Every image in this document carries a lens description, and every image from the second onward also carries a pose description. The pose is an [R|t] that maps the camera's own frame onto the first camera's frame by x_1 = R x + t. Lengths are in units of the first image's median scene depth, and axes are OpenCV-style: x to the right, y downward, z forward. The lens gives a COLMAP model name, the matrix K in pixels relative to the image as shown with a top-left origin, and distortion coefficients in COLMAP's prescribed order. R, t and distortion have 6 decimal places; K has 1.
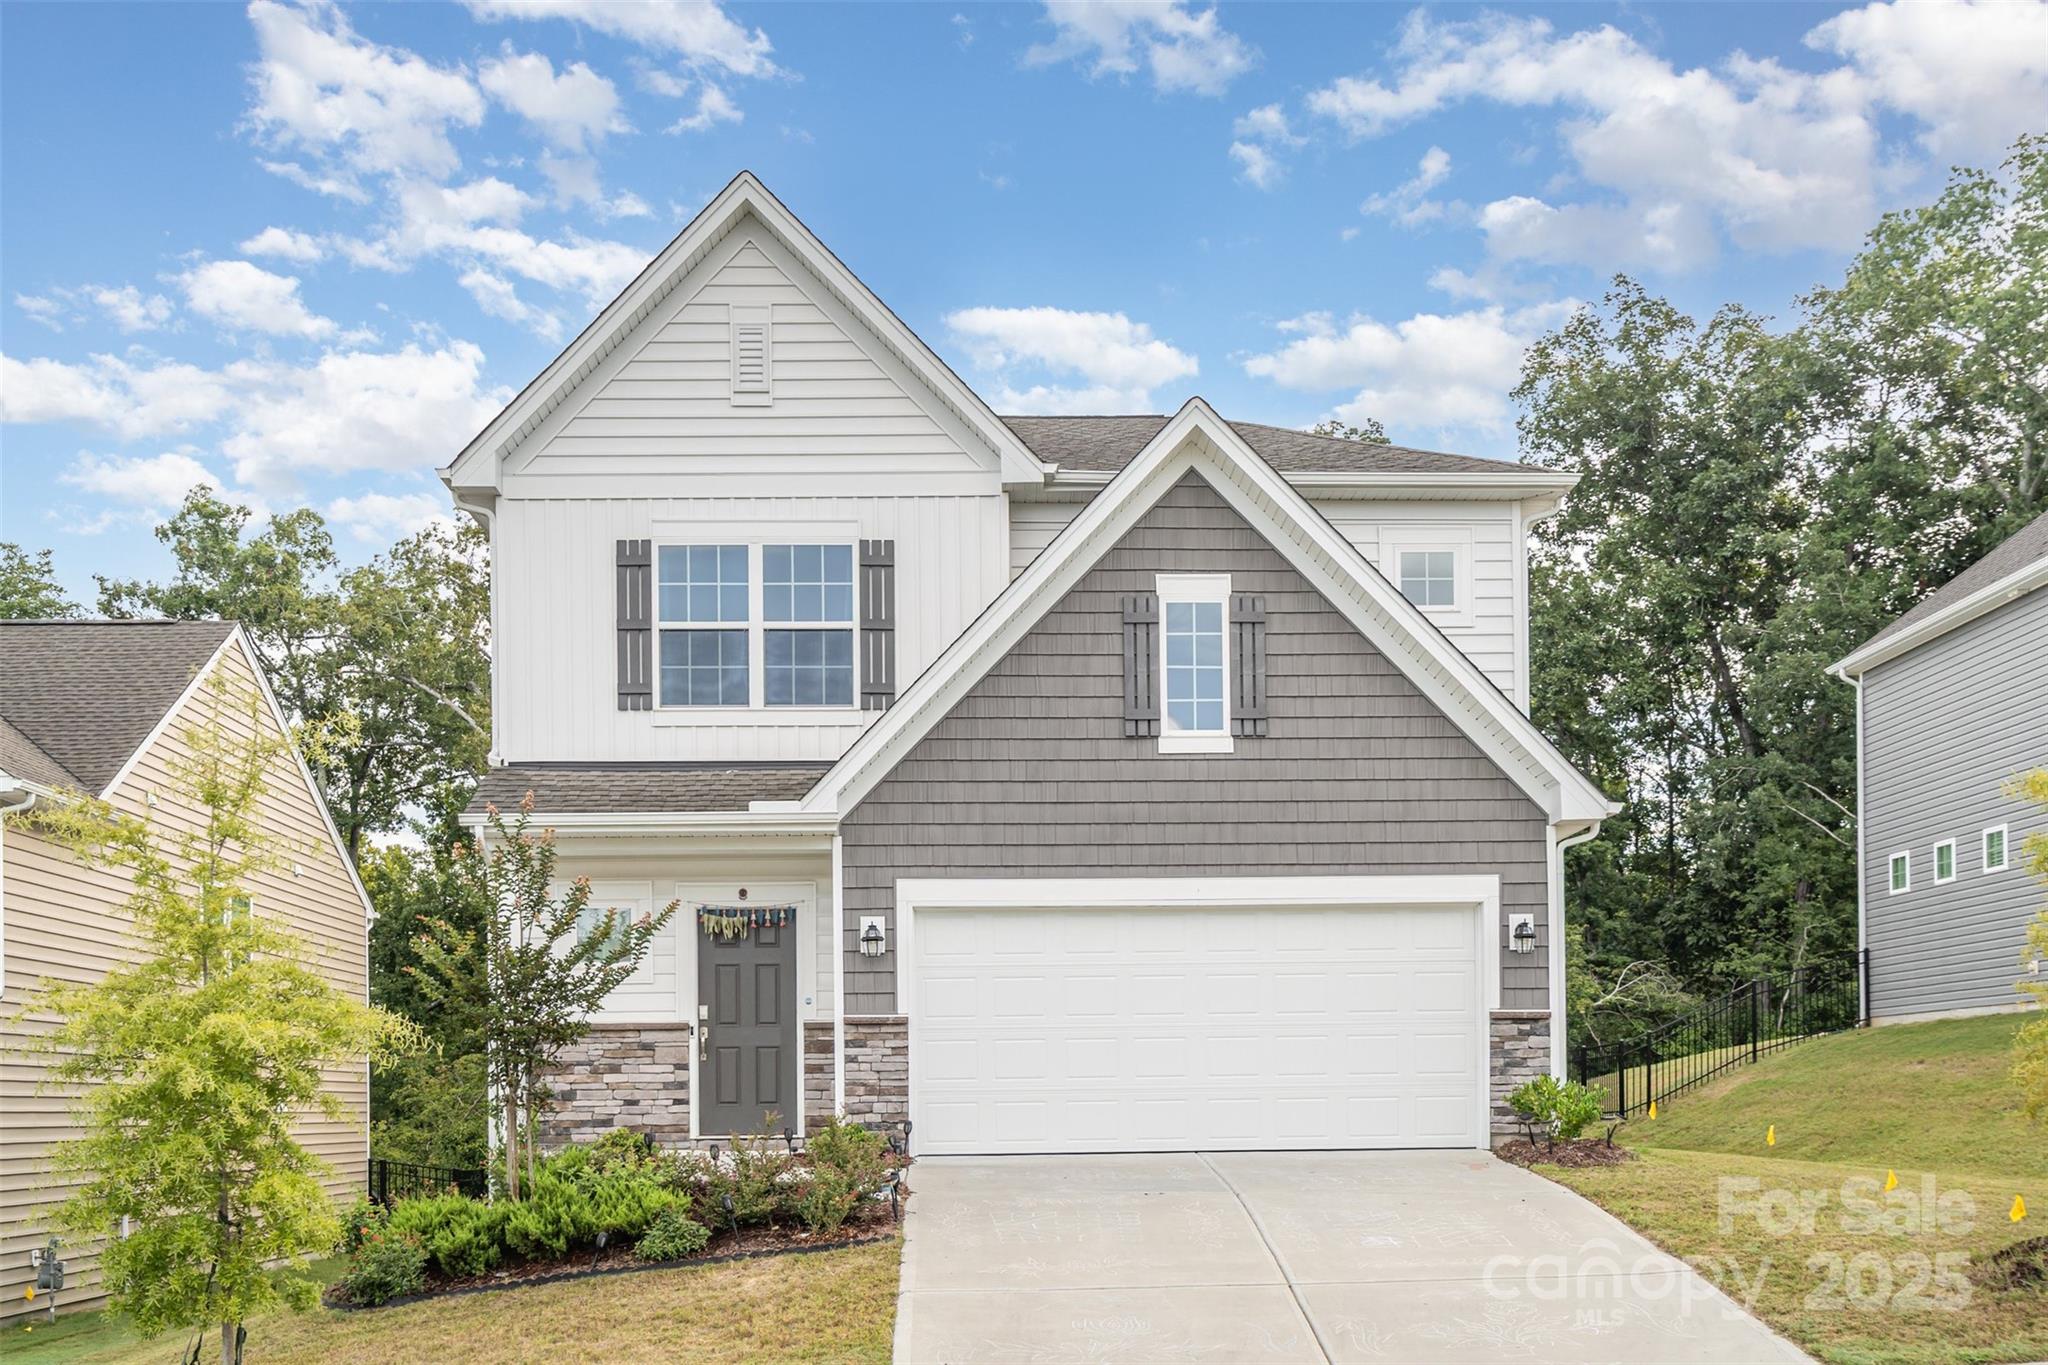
lens RADIAL K [[2000.8, 0, 998.7], [0, 2000.8, 743.8], [0, 0, 1]] dist [0.003896, 0.000000]
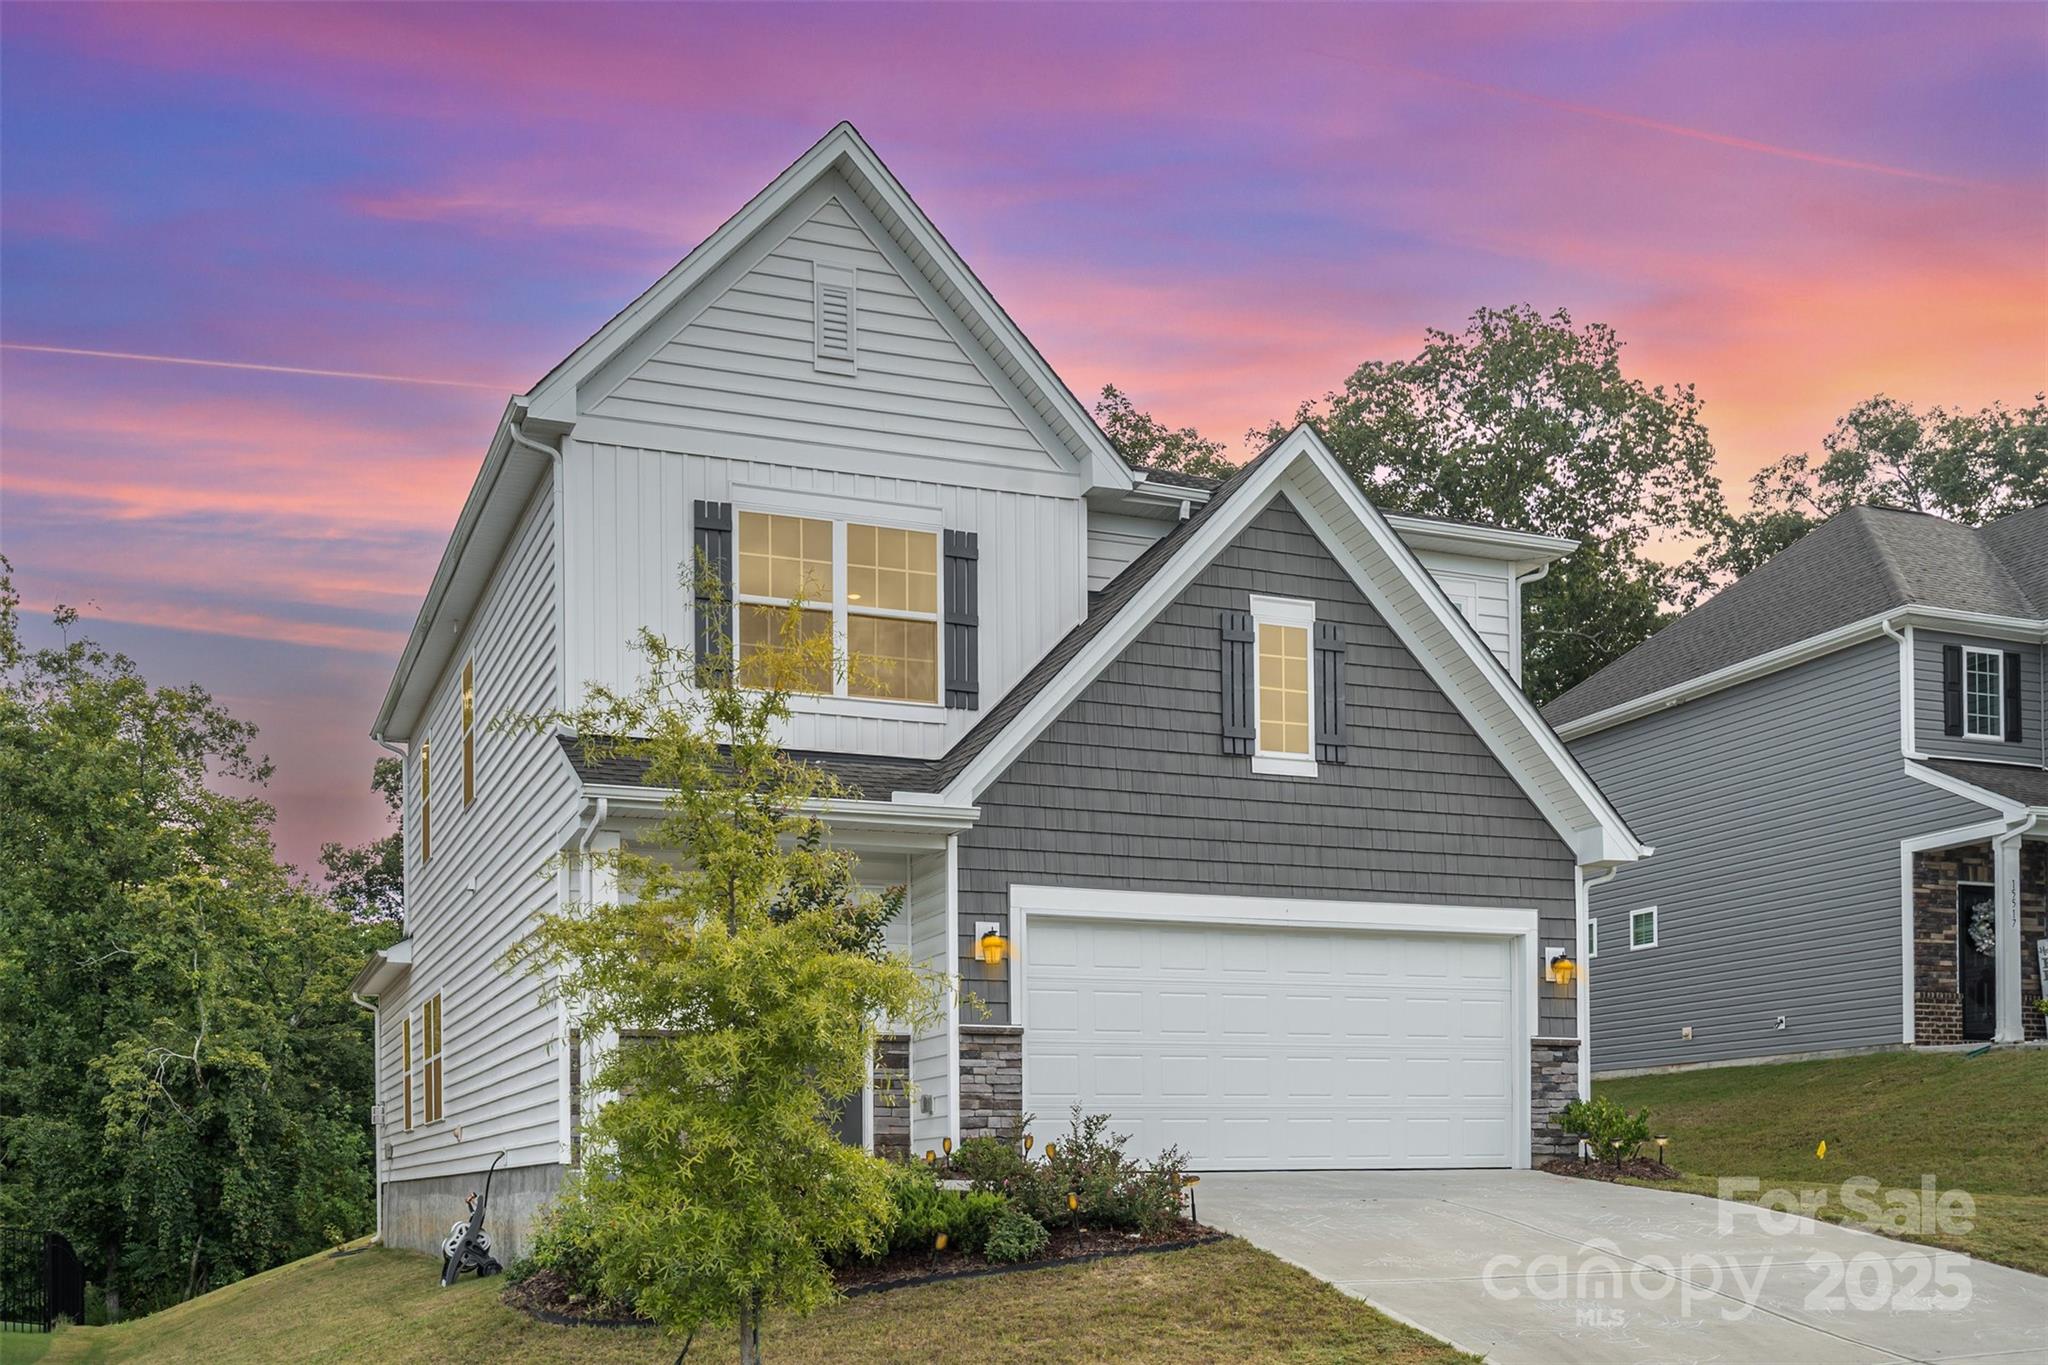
lens RADIAL K [[2024.3, 0, 986.0], [0, 2024.3, 826.7], [0, 0, 1]] dist [0.002460, 0.000000]
pose [[0.940172, 0.060093, 0.335357, -0.379349], [-0.059116, 0.998165, -0.013129, 0.052374], [-0.335531, -0.007481, 0.942000, 0.092166]]
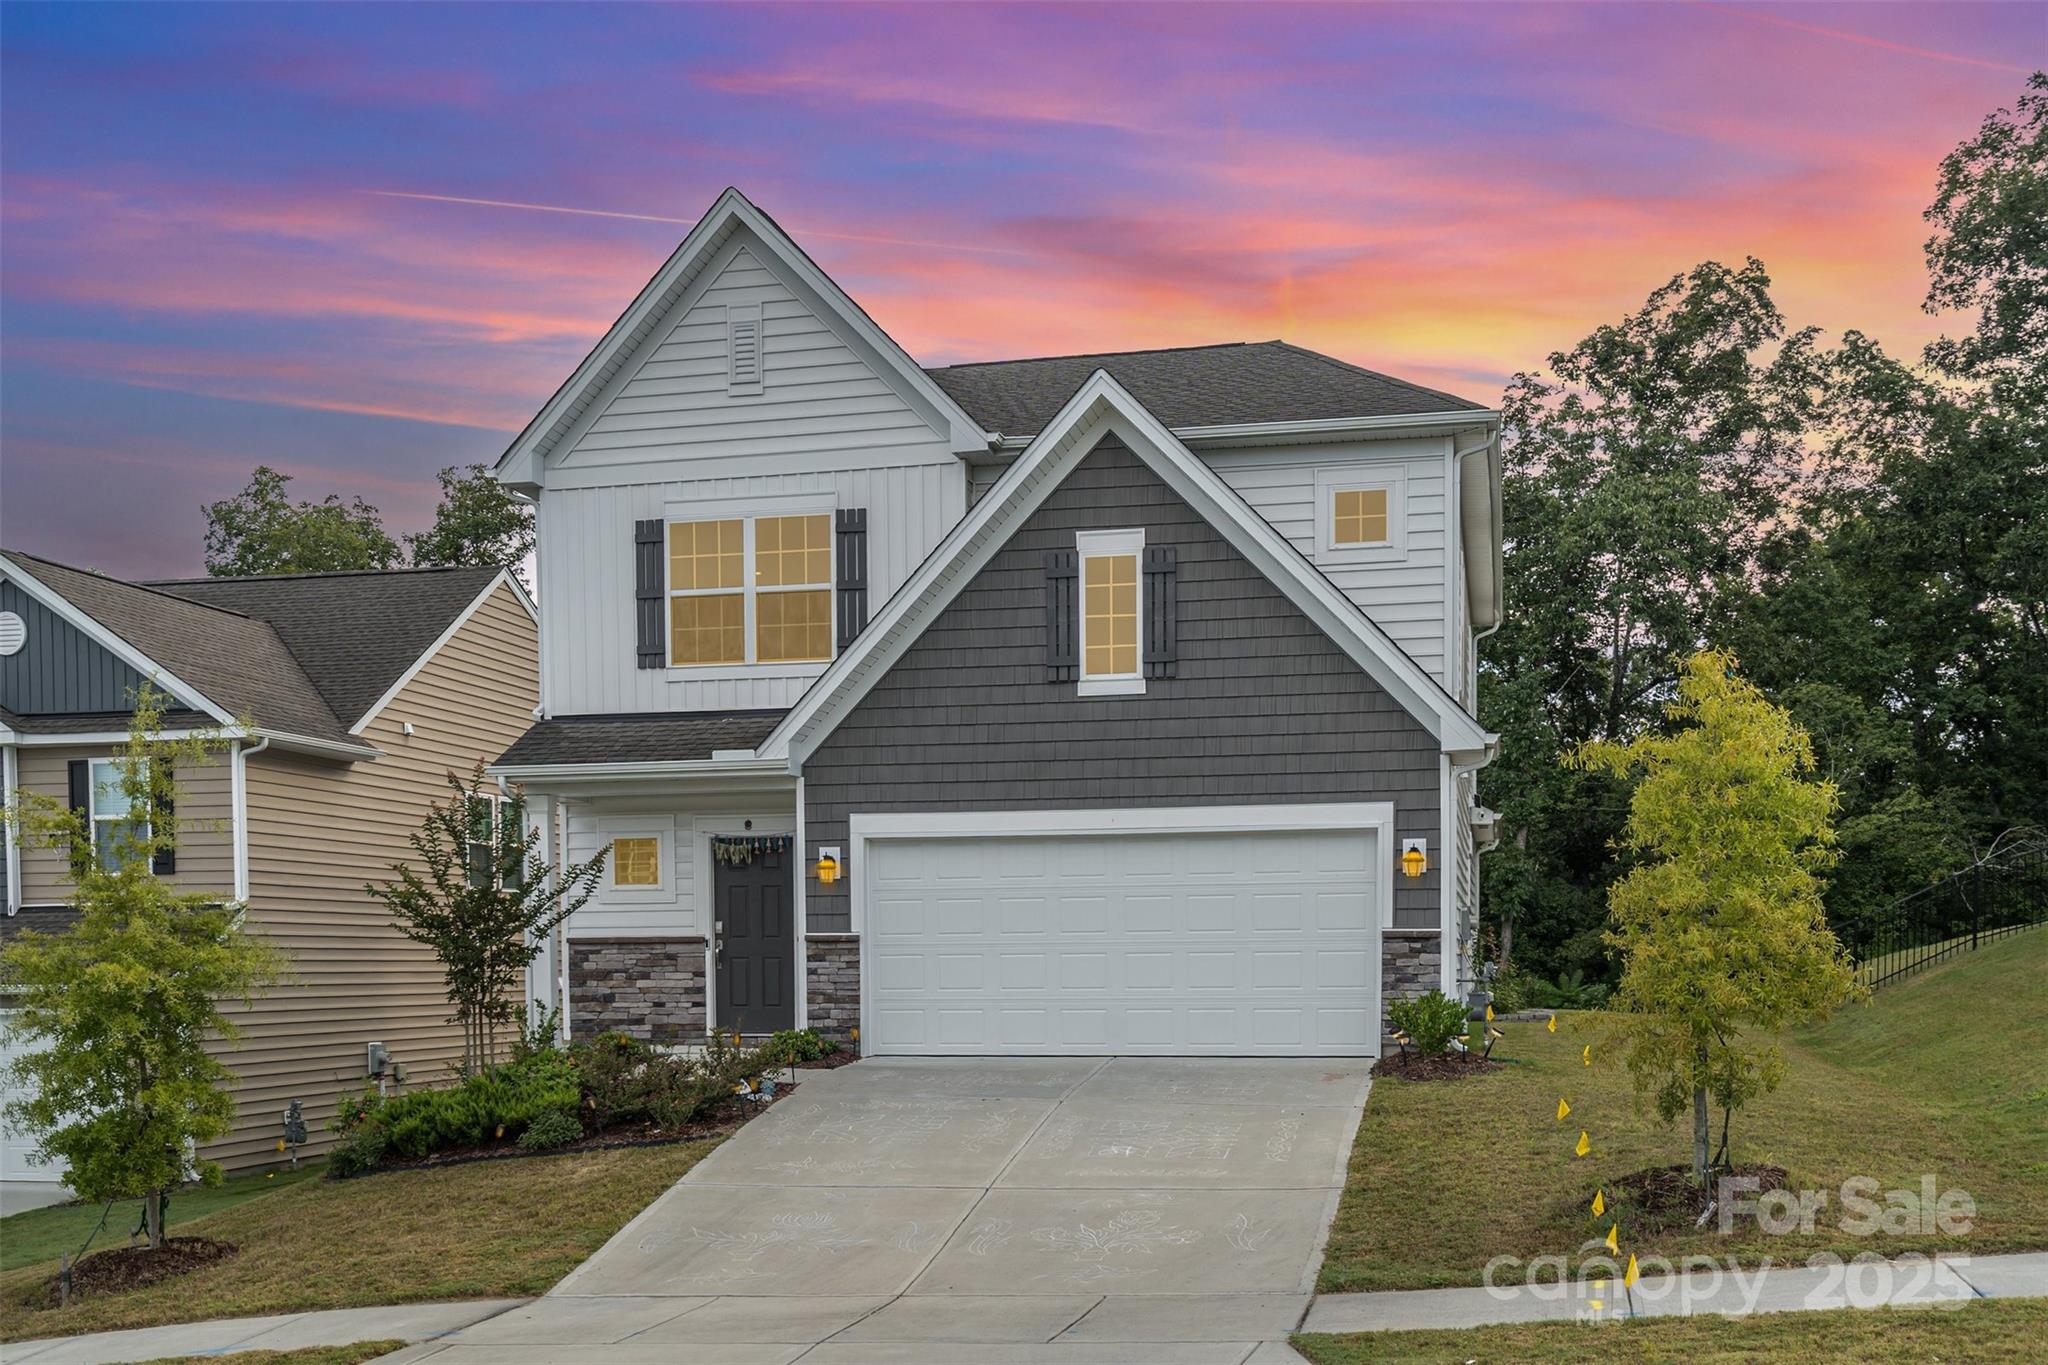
lens RADIAL K [[2000.8, 0, 1018.4], [0, 2000.8, 681.7], [0, 0, 1]] dist [0.003896, 0.000000]
pose [[0.968514, -0.028621, -0.247310, 0.318258], [0.039585, 0.998436, 0.039476, -0.047562], [0.245793, -0.048023, 0.968132, -0.072761]]
